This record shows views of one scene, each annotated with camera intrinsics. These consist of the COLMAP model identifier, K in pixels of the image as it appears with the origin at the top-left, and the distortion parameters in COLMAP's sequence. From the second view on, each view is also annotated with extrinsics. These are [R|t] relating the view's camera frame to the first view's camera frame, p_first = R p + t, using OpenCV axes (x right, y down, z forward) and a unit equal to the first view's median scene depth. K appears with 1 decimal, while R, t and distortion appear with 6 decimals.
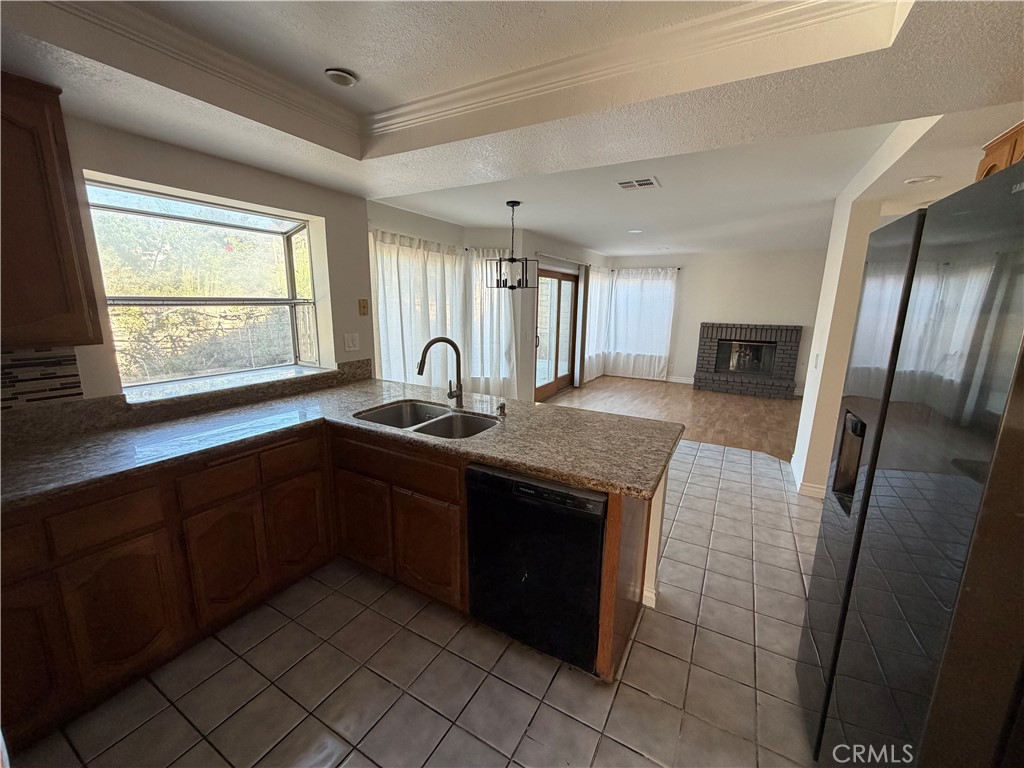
lens RADIAL K [[409.1, 0, 510.6], [0, 409.1, 383.5], [0, 0, 1]] dist [0.002780, 0.000133]
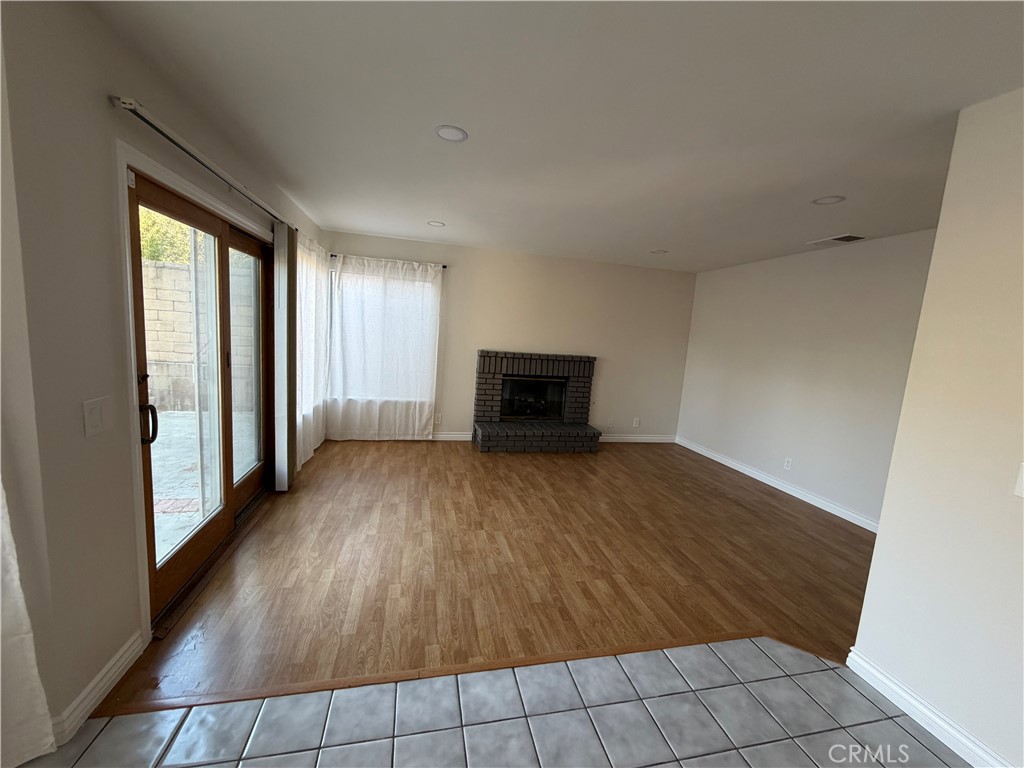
lens RADIAL K [[409.1, 0, 506.6], [0, 409.1, 385.4], [0, 0, 1]] dist [0.002780, 0.000133]
pose [[0.744090, -0.053197, 0.665958, 0.048177], [0.077329, 0.996983, -0.006763, -0.084399], [-0.663589, 0.056530, 0.745959, 0.476634]]
